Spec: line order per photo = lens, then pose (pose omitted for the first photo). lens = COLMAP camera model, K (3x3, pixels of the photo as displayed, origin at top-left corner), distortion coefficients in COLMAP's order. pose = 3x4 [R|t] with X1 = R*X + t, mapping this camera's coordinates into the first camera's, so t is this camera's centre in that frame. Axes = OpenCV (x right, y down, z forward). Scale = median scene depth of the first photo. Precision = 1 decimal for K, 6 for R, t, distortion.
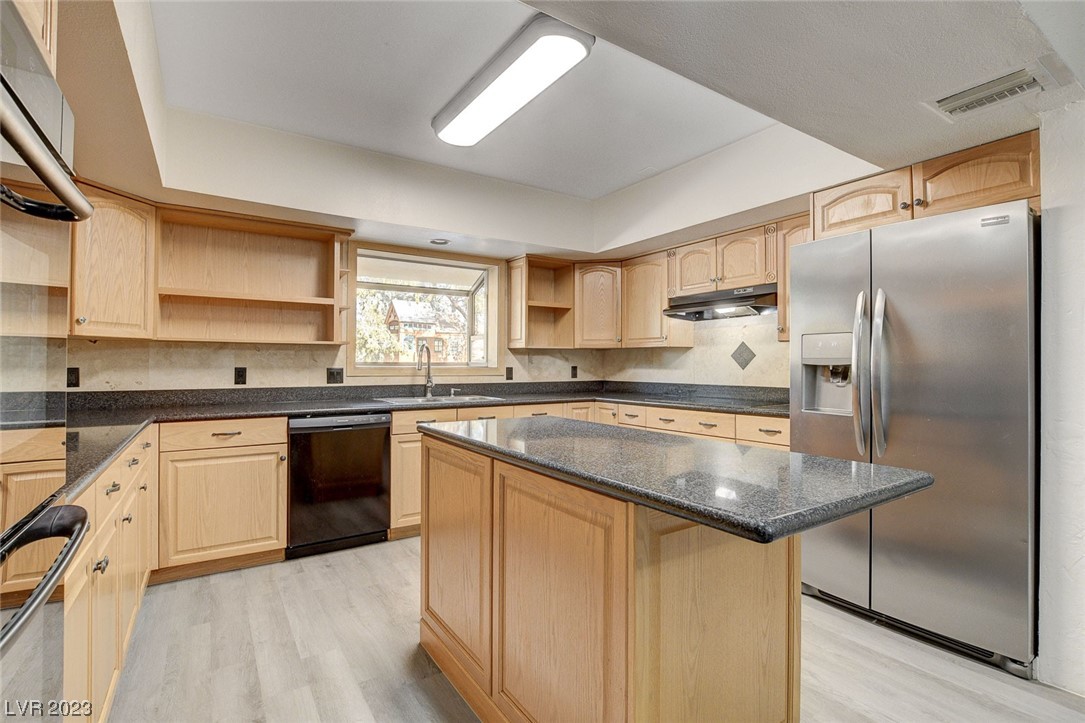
lens RADIAL K [[485.1, 0, 542.7], [0, 485.1, 359.1], [0, 0, 1]] dist [-0.017280, 0.000923]
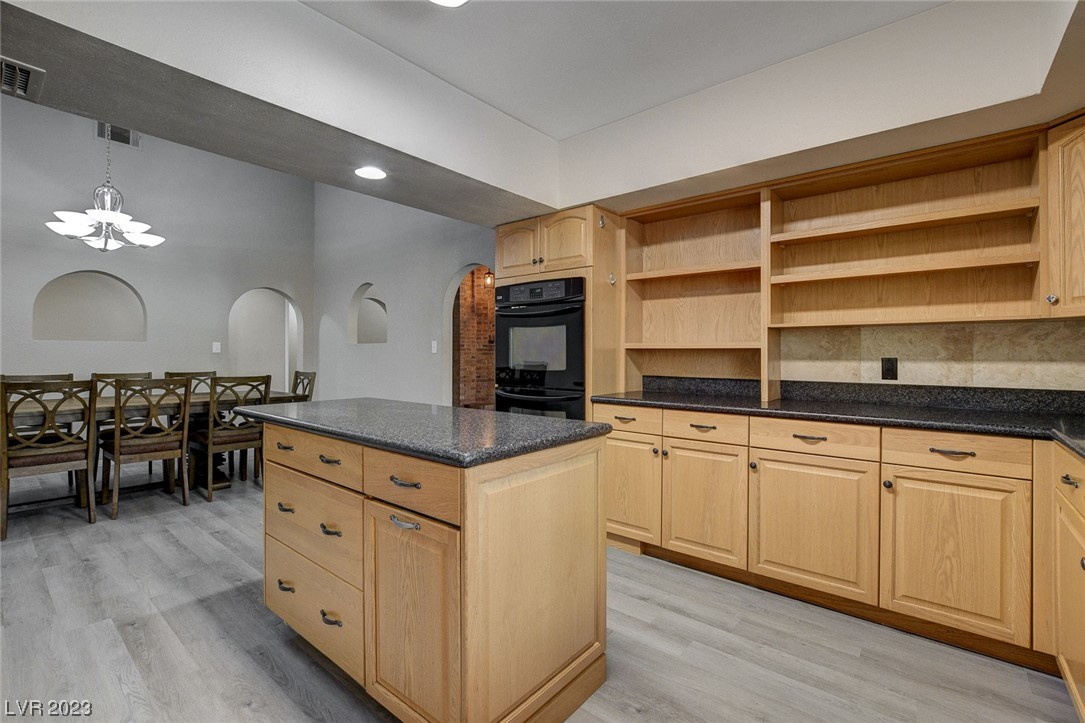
lens RADIAL K [[485.1, 0, 536.6], [0, 485.1, 354.2], [0, 0, 1]] dist [-0.017280, 0.000923]
pose [[-0.963521, 0.000038, -0.267633, 0.073200], [0.001550, 0.999984, -0.005438, 0.016273], [0.267629, -0.005655, -0.963506, 1.524162]]
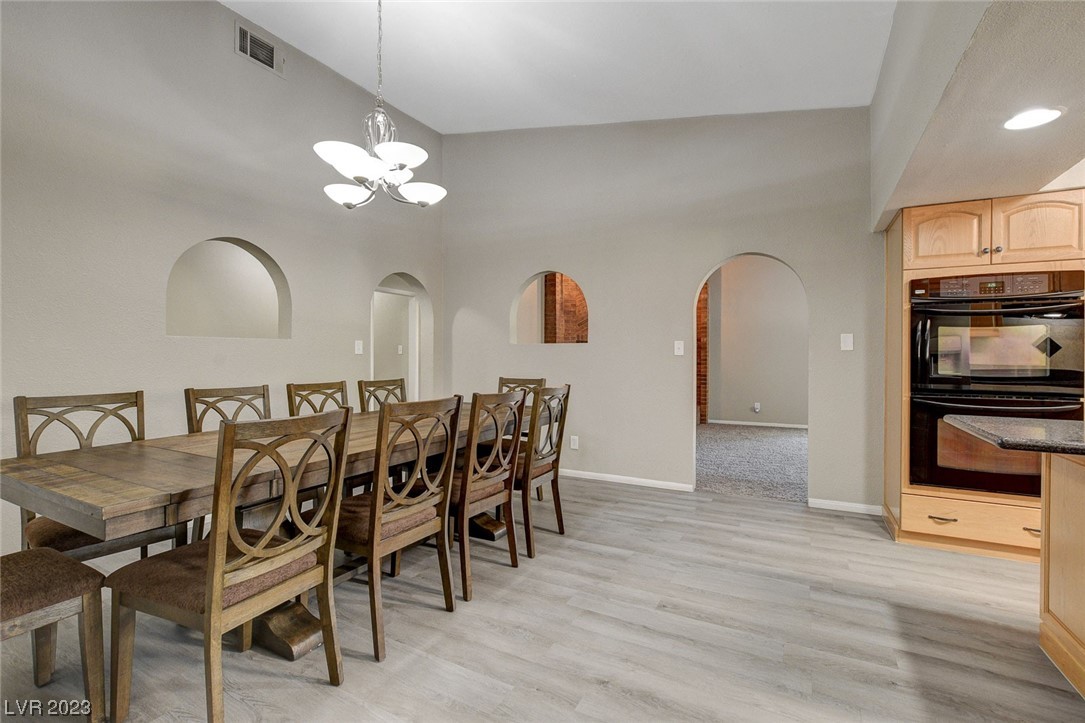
lens RADIAL K [[485.1, 0, 538.7], [0, 485.1, 357.4], [0, 0, 1]] dist [-0.017280, 0.000923]
pose [[-0.891885, -0.000937, -0.452262, 1.181059], [0.000120, 0.999997, -0.002310, 0.009548], [0.452263, -0.002115, -0.891882, 0.773479]]
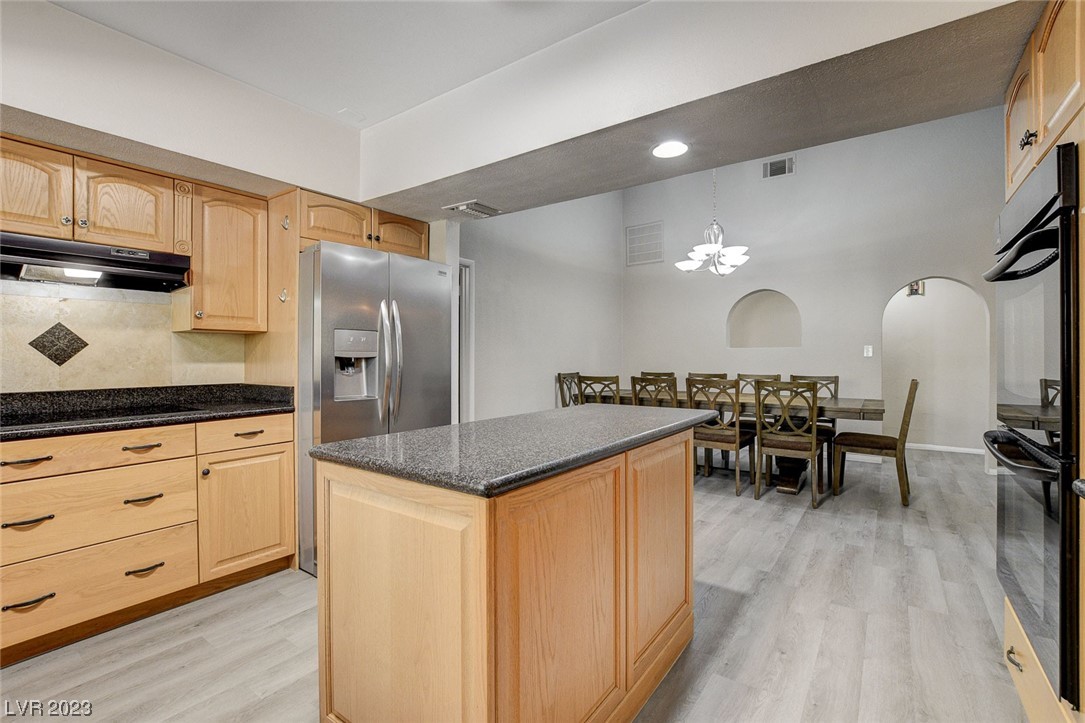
lens RADIAL K [[485.1, 0, 536.9], [0, 485.1, 358.6], [0, 0, 1]] dist [-0.017280, 0.000923]
pose [[-0.319260, 0.004912, 0.947654, -0.633583], [-0.004367, 0.999968, -0.006654, 0.021412], [-0.947657, -0.006263, -0.319229, 0.963405]]
